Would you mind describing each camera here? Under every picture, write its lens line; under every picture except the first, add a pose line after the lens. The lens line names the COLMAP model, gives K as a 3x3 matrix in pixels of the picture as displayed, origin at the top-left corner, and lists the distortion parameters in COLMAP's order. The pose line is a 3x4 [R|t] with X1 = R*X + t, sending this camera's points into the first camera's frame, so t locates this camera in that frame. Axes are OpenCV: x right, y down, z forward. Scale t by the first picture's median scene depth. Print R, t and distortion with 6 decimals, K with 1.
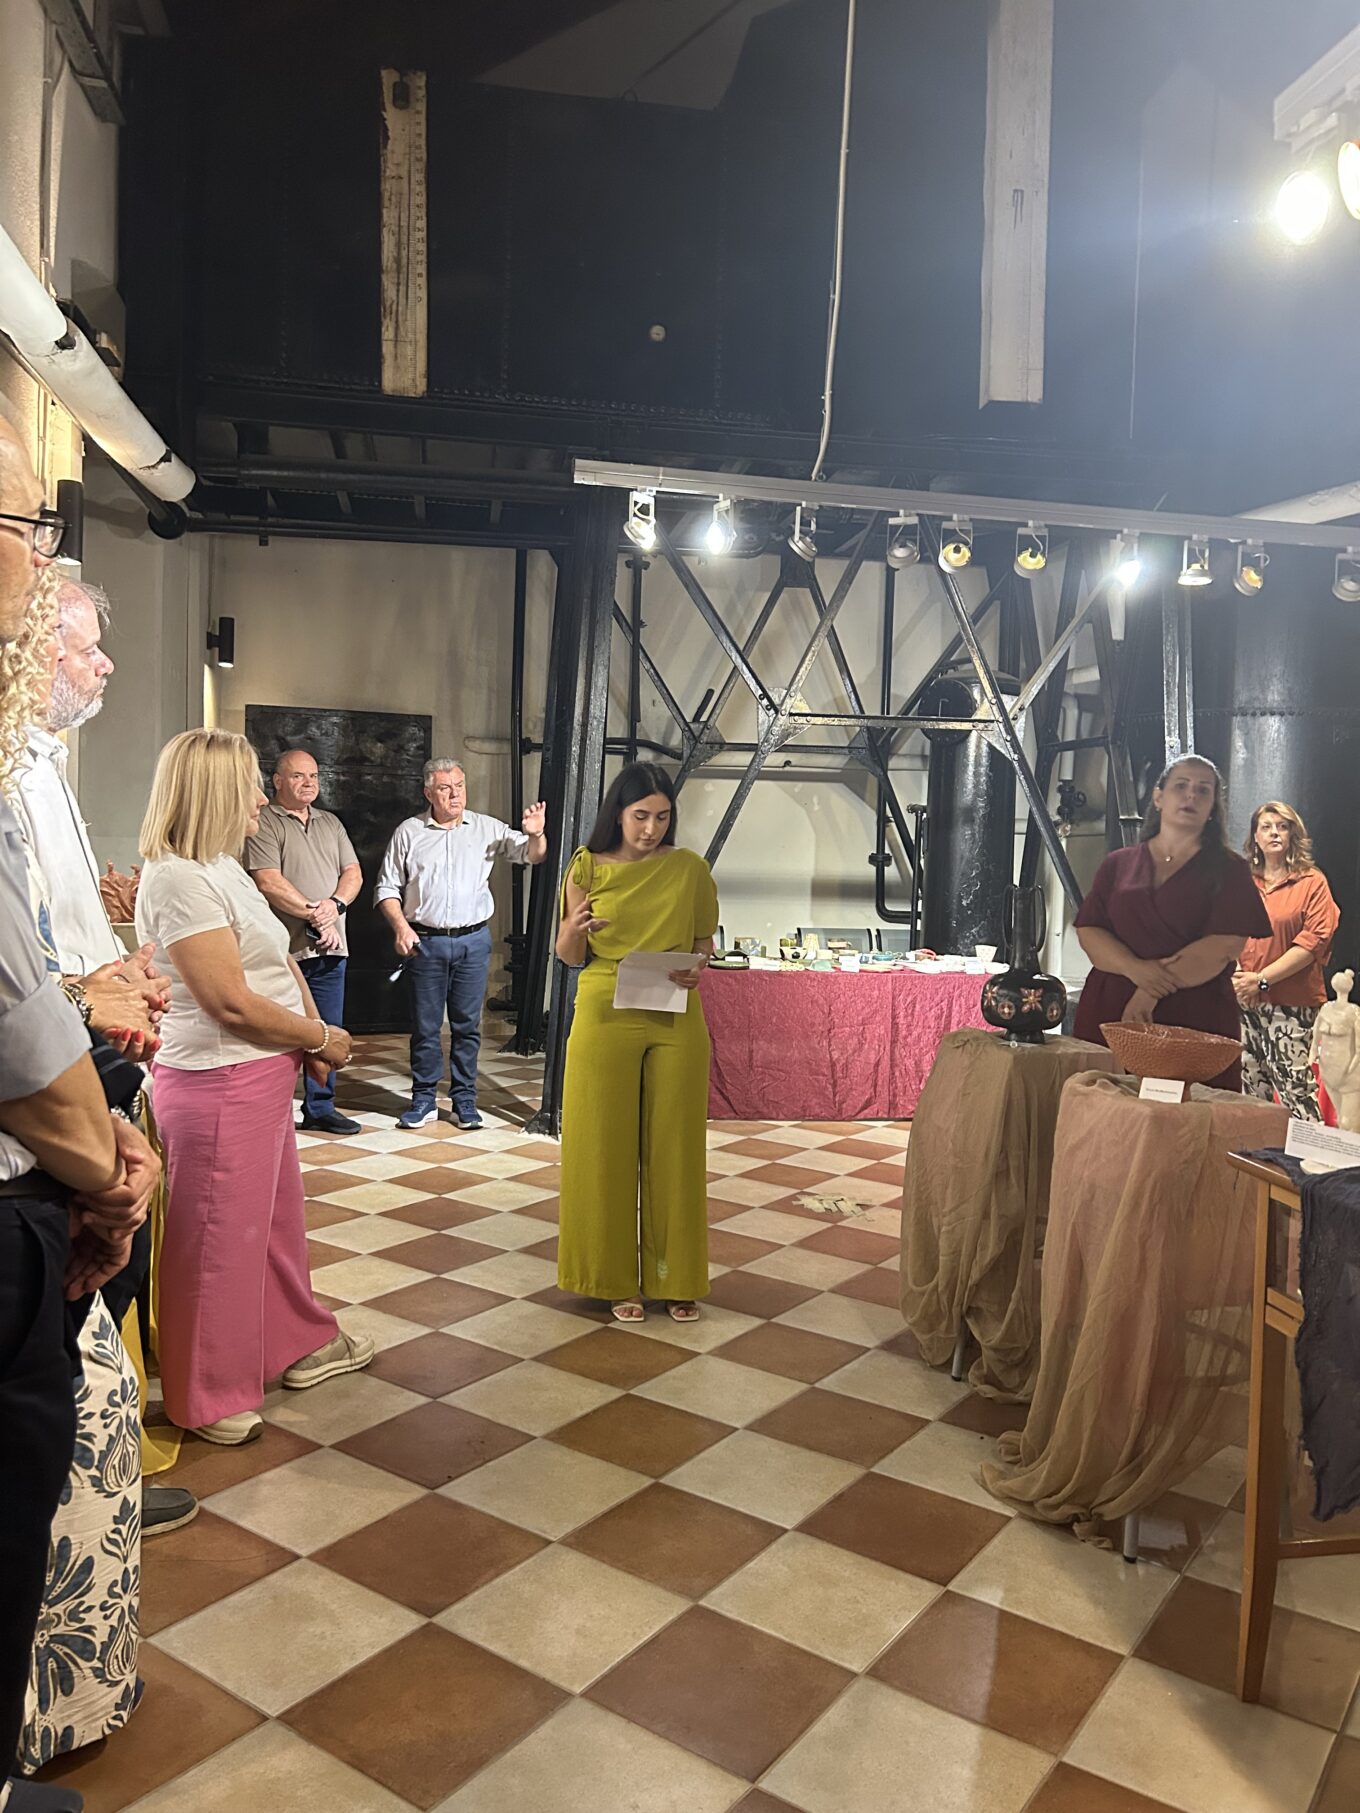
lens RADIAL K [[1374.7, 0, 676.4], [0, 1374.7, 917.5], [0, 0, 1]] dist [0.032550, -0.032138]
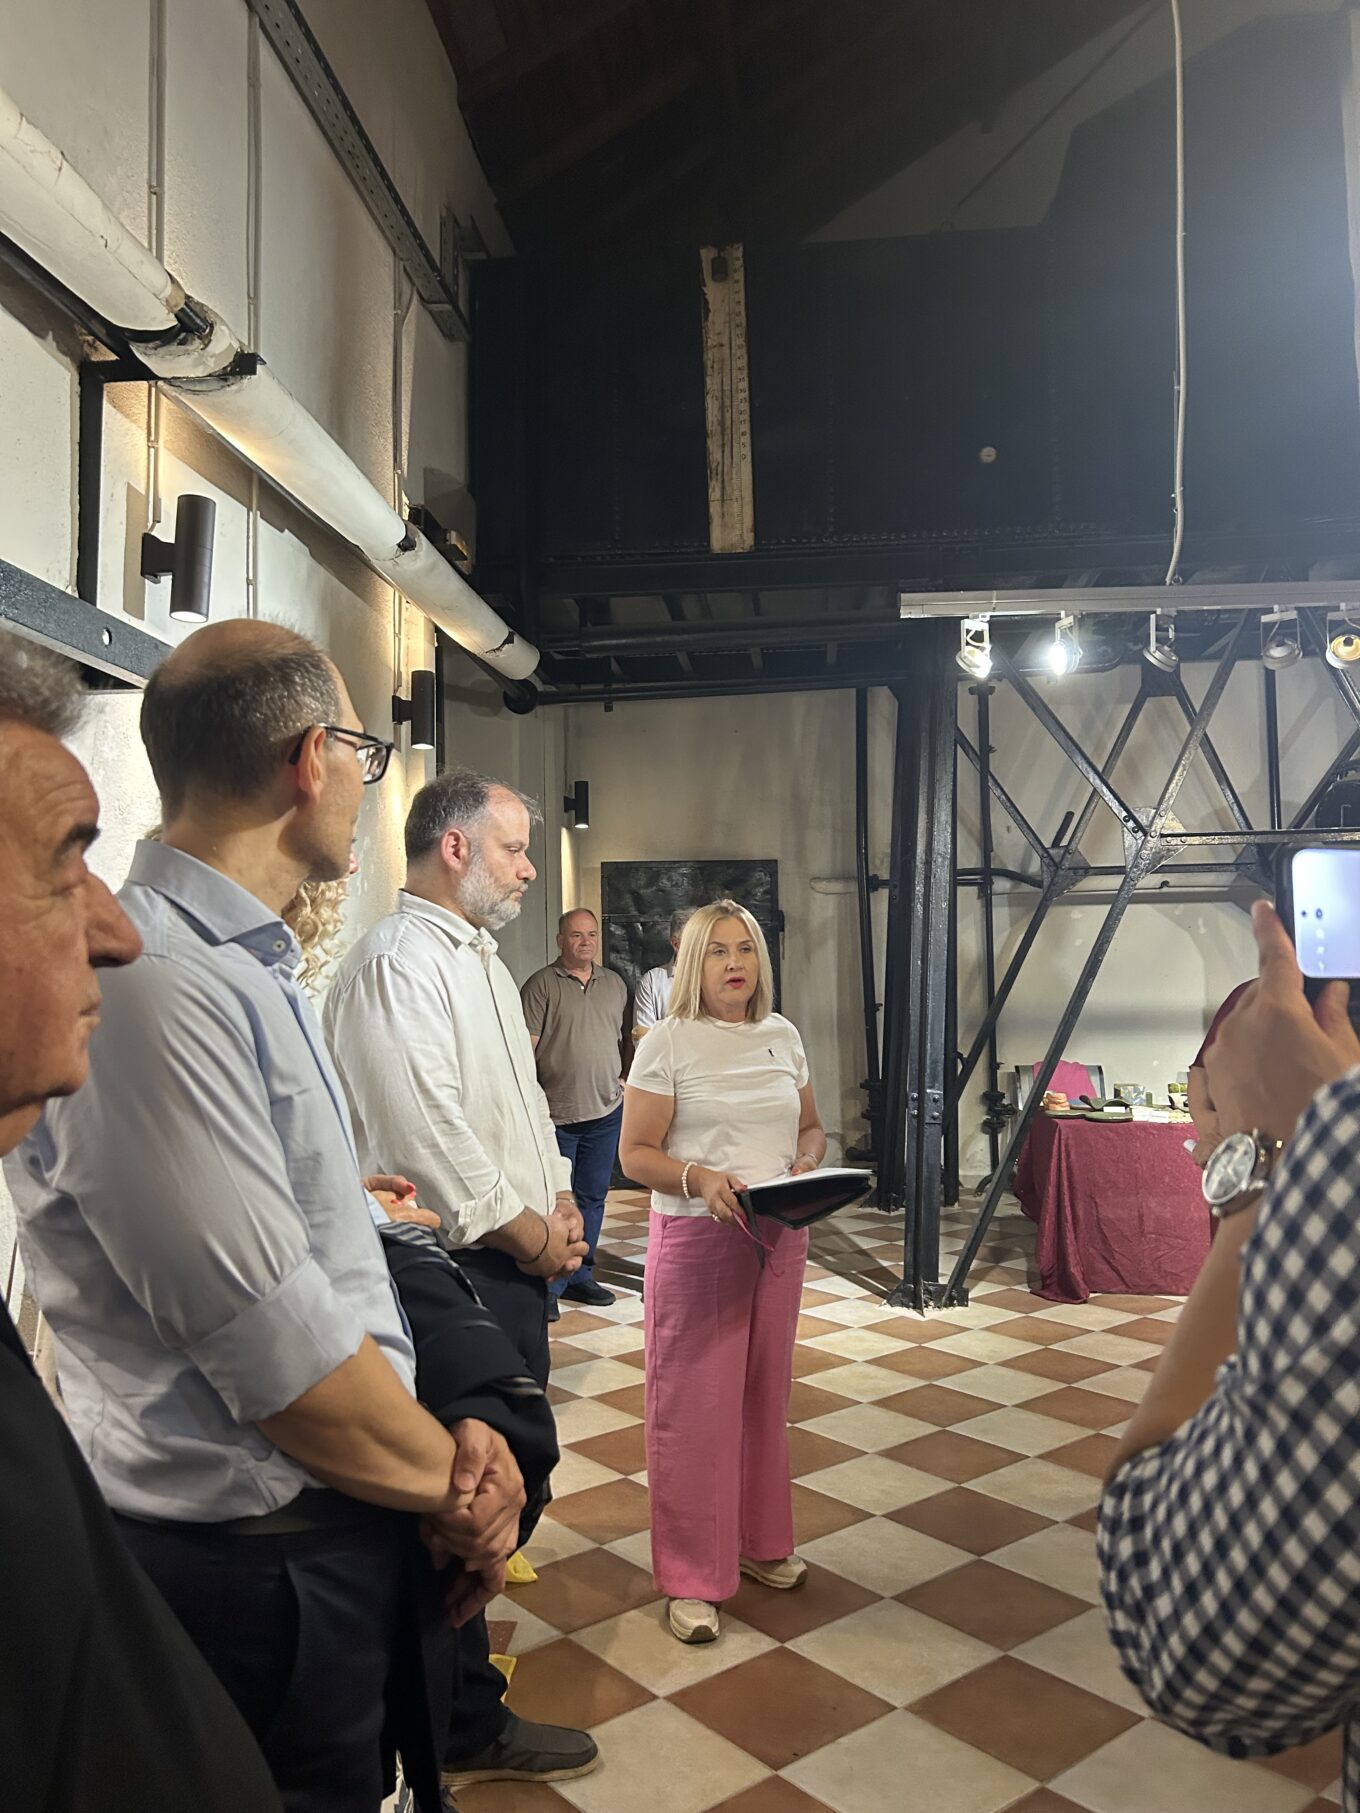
lens RADIAL K [[1371.8, 0, 667.9], [0, 1371.8, 905.9], [0, 0, 1]] dist [0.110552, -0.237515]
pose [[0.962718, -0.057436, -0.264337, 0.008796], [0.030425, 0.993989, -0.105169, -0.015976], [0.268789, 0.093206, 0.958679, 0.043837]]
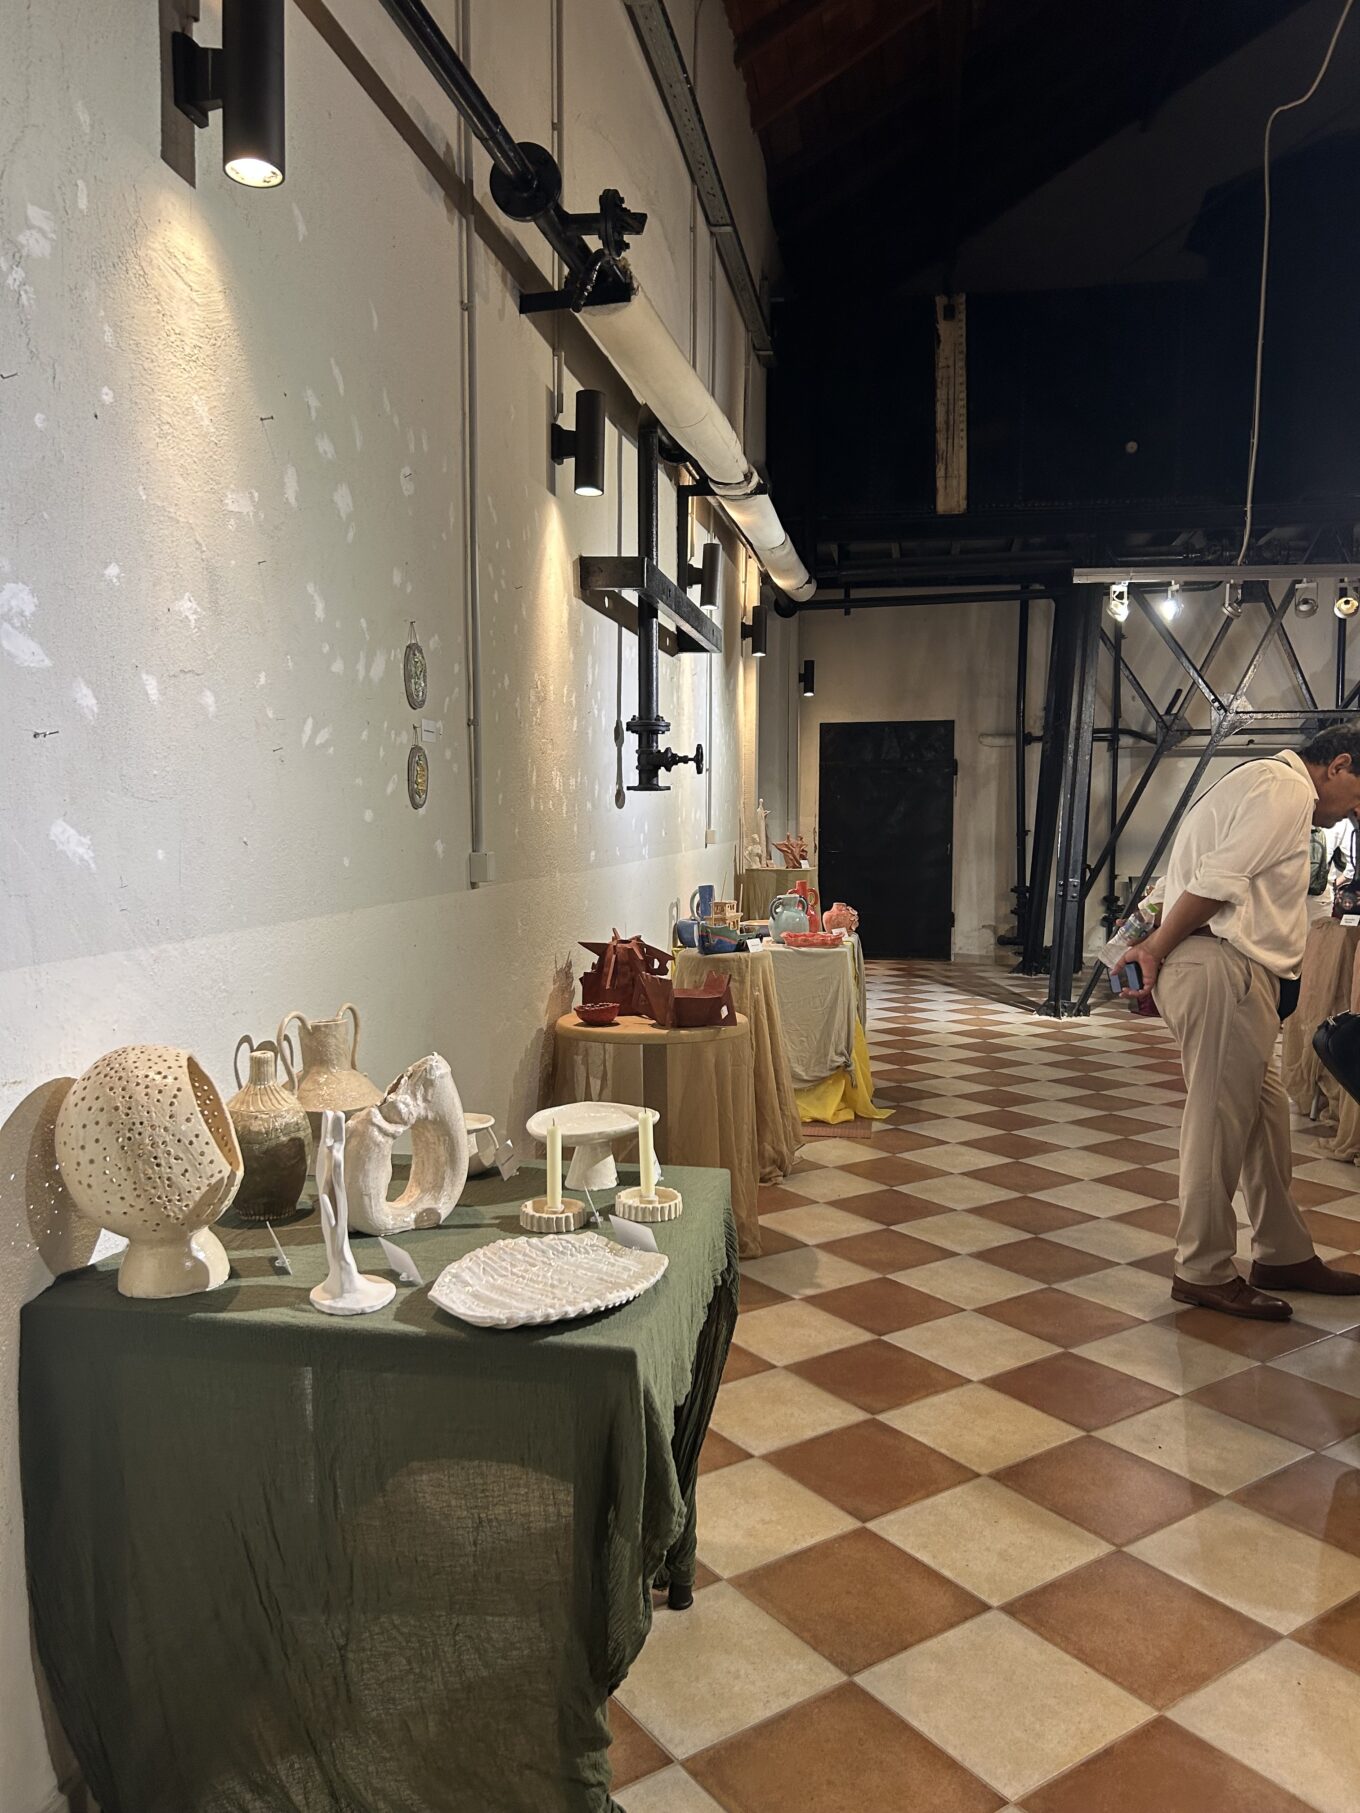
lens RADIAL K [[1382.9, 0, 680.4], [0, 1382.9, 932.2], [0, 0, 1]] dist [0.031481, -0.052507]
pose [[0.942778, -0.003754, -0.333401, 0.021907], [0.012757, 0.999611, 0.024820, 0.028109], [0.333178, -0.027653, 0.942458, -0.484216]]
